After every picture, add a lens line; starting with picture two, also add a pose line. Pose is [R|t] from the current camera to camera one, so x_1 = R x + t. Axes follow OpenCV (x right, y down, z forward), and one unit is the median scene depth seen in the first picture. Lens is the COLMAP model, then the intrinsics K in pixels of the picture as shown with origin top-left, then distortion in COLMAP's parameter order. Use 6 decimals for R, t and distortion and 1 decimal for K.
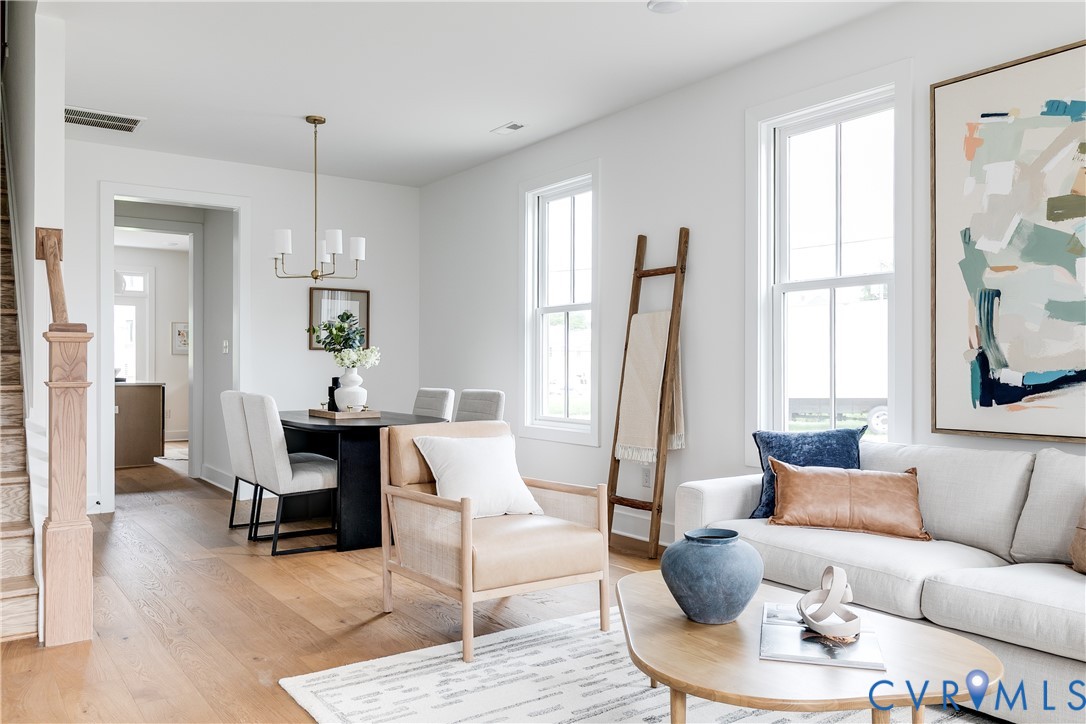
lens RADIAL K [[829.3, 0, 544.5], [0, 829.3, 363.0], [0, 0, 1]] dist [-0.005335, 0.000590]
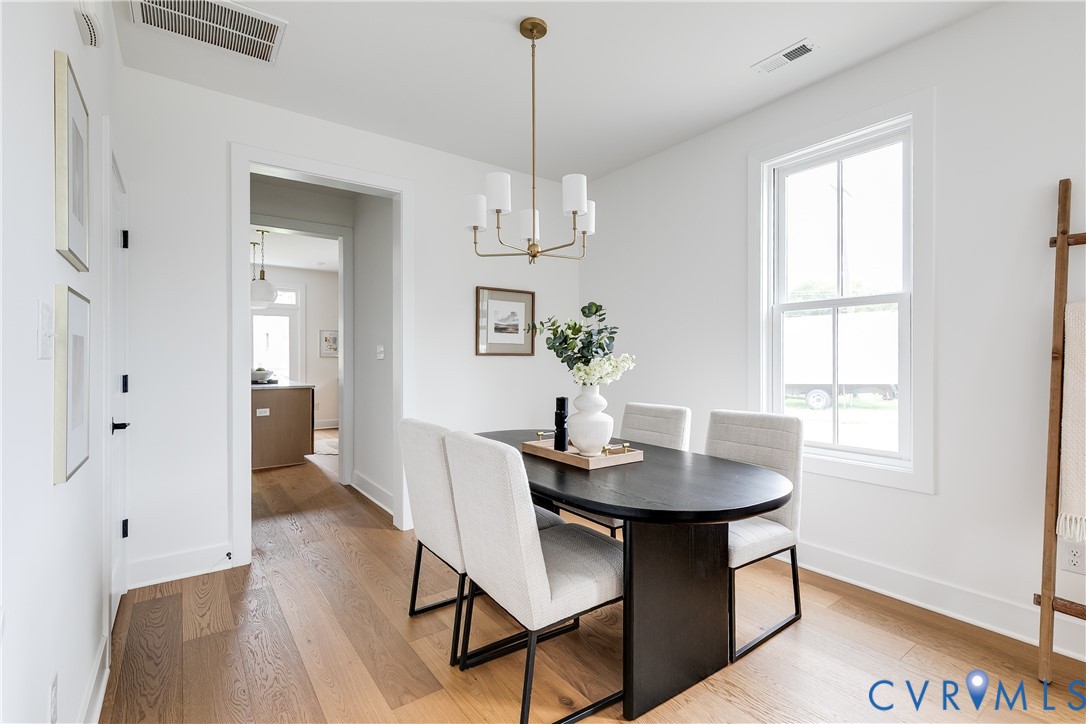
lens RADIAL K [[483.9, 0, 547.3], [0, 483.9, 362.4], [0, 0, 1]] dist [0.002081, -0.000673]
pose [[0.999805, -0.000212, 0.019736, -0.221992], [0.000112, 0.999987, 0.005070, -0.011923], [-0.019737, -0.005067, 0.999792, 0.482455]]
